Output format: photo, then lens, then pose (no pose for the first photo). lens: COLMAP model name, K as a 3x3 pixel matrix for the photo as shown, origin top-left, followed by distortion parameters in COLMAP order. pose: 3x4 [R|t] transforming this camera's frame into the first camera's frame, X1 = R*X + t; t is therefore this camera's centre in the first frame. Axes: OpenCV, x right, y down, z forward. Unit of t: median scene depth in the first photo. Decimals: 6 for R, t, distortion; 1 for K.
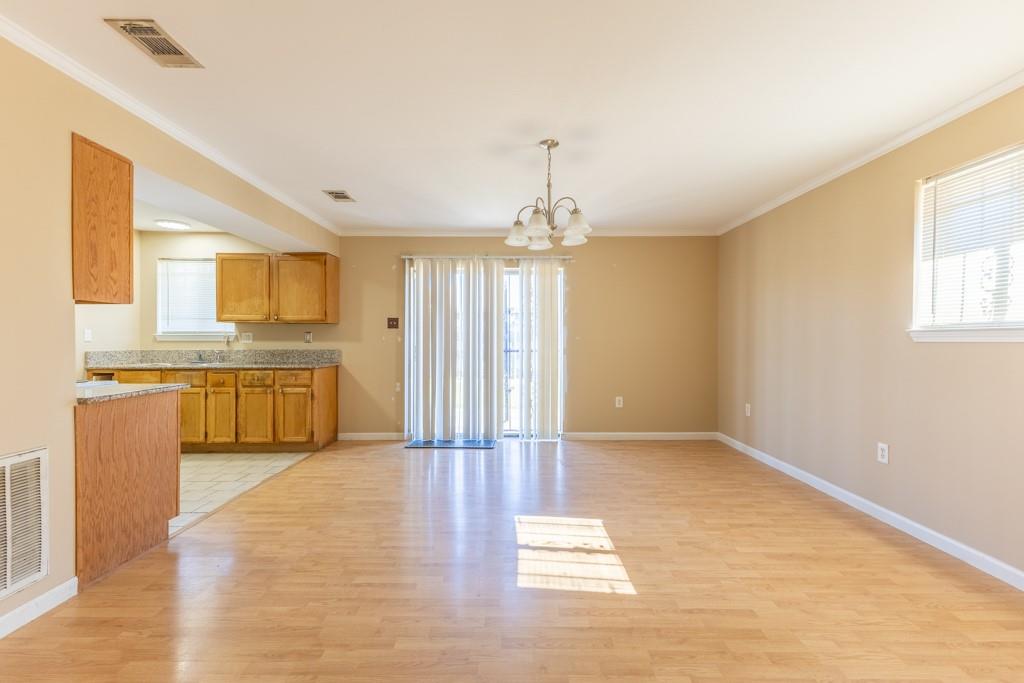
lens RADIAL K [[438.7, 0, 512.6], [0, 438.7, 339.5], [0, 0, 1]] dist [0.011925, -0.003135]
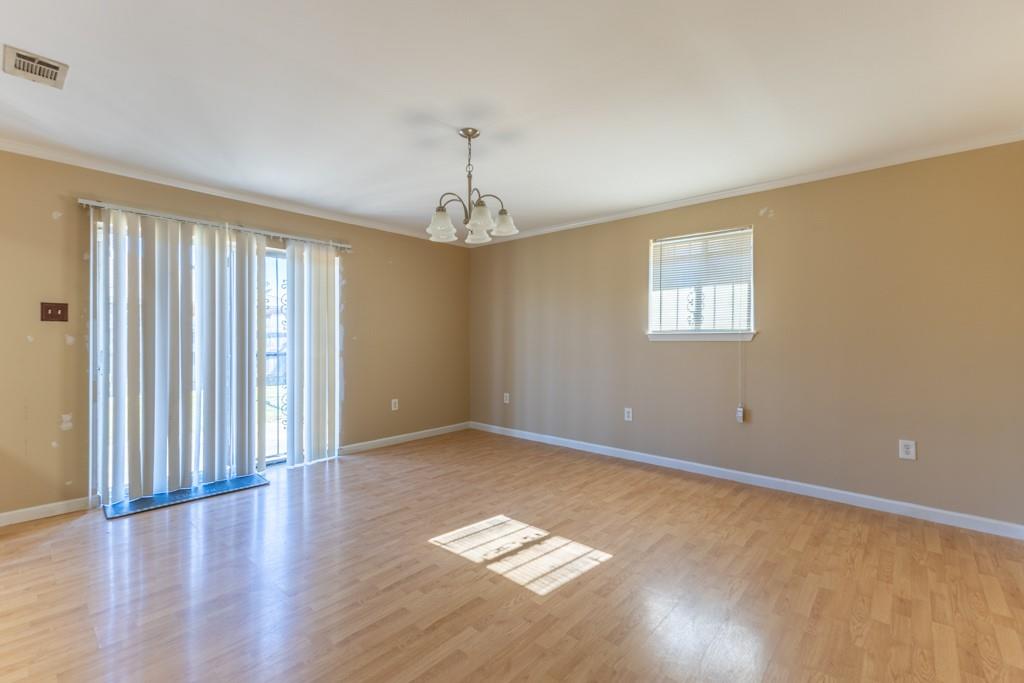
lens RADIAL K [[438.7, 0, 512.6], [0, 438.7, 339.5], [0, 0, 1]] dist [0.011925, -0.003135]
pose [[0.662736, -0.001092, 0.748852, -0.365013], [0.001916, 0.999998, -0.000238, -0.000333], [-0.748851, 0.001592, 0.662737, 0.196979]]
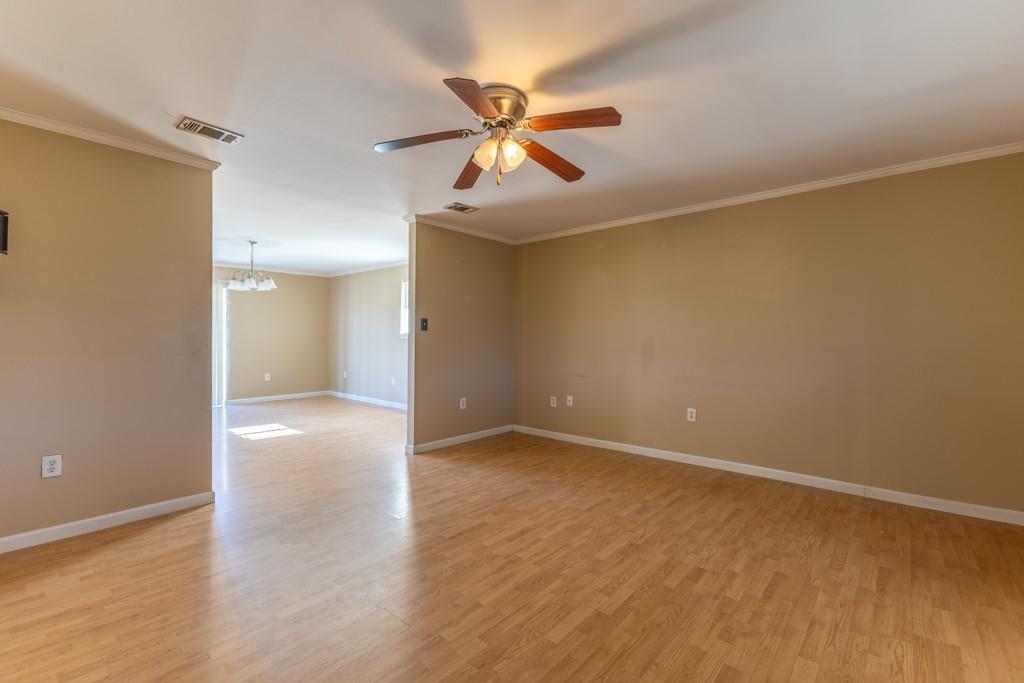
lens RADIAL K [[438.7, 0, 512.6], [0, 438.7, 339.5], [0, 0, 1]] dist [0.011925, -0.003135]
pose [[0.659649, -0.002580, 0.751569, -0.424554], [-0.002511, 0.999981, 0.005636, -0.003248], [-0.751569, -0.005605, 0.659630, -0.815443]]
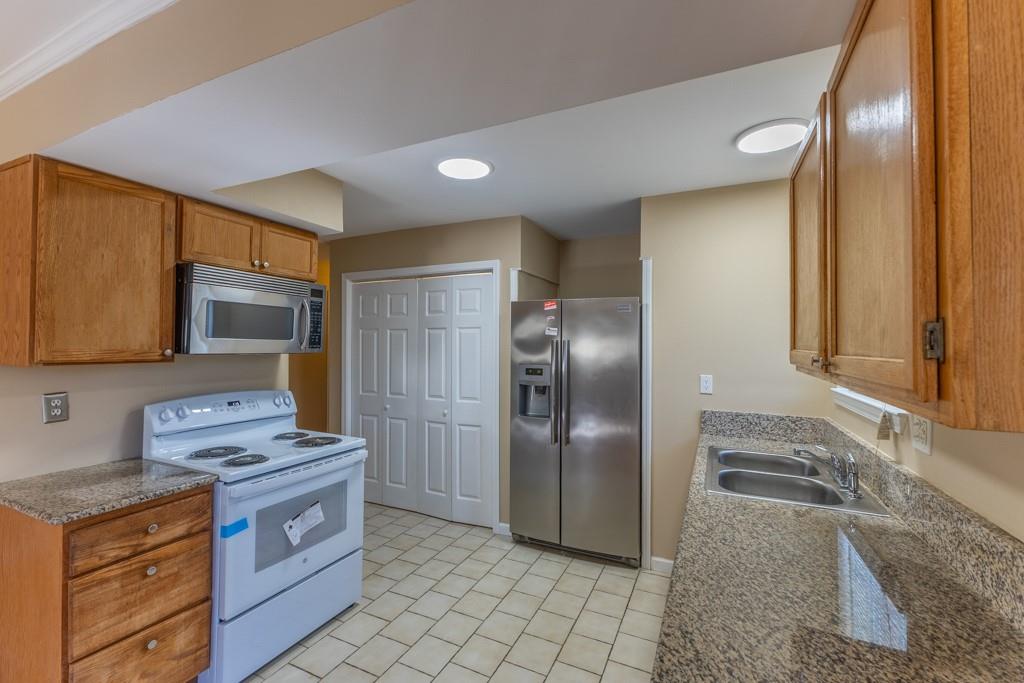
lens RADIAL K [[438.7, 0, 512.6], [0, 438.7, 339.5], [0, 0, 1]] dist [0.011925, -0.003135]
pose [[-0.426565, -0.012651, -0.904368, -0.306653], [-0.006809, 0.999919, -0.010776, -0.064079], [0.904431, 0.001561, -0.426616, 1.053231]]
